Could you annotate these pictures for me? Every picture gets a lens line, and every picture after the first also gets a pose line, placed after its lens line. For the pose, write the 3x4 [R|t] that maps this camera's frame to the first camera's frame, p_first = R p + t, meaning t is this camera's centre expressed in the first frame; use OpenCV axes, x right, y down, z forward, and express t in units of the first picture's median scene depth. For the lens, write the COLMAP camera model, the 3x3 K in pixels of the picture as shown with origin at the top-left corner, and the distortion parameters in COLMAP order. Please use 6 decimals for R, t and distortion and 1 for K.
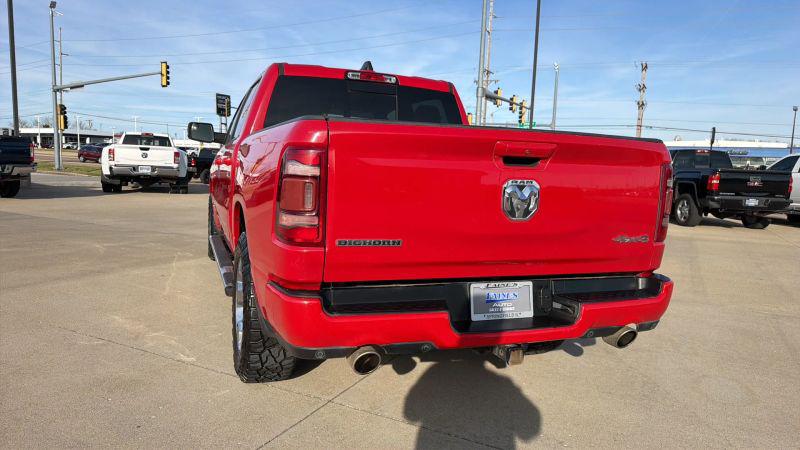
lens RADIAL K [[544.1, 0, 391.5], [0, 544.1, 219.4], [0, 0, 1]] dist [0.046081, -0.054679]
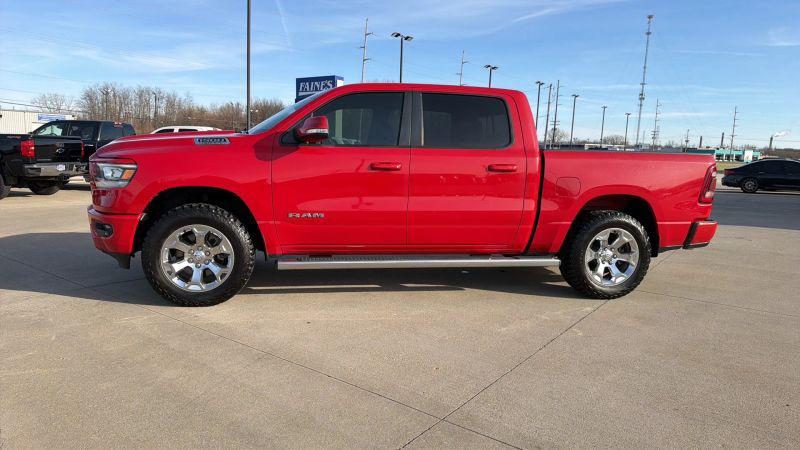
lens RADIAL K [[544.1, 0, 395.2], [0, 544.1, 229.6], [0, 0, 1]] dist [0.046081, -0.054679]
pose [[0.152736, -0.168718, 0.973759, -1.496014], [0.071609, 0.984619, 0.159367, -0.178537], [-0.985669, 0.045389, 0.162468, 1.037234]]
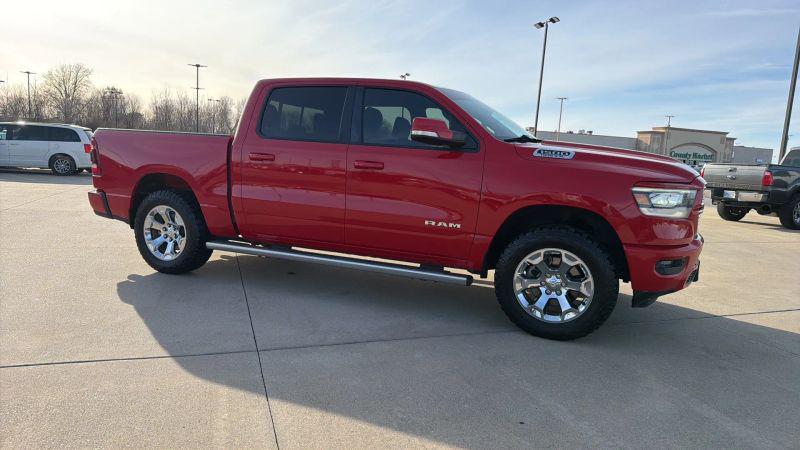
lens RADIAL K [[544.1, 0, 386.6], [0, 544.1, 225.7], [0, 0, 1]] dist [0.046081, -0.054679]
pose [[-0.706163, 0.017843, -0.707825, 0.800314], [-0.147237, 0.974129, 0.171448, -0.201569], [0.692571, 0.225288, -0.685266, 2.195687]]
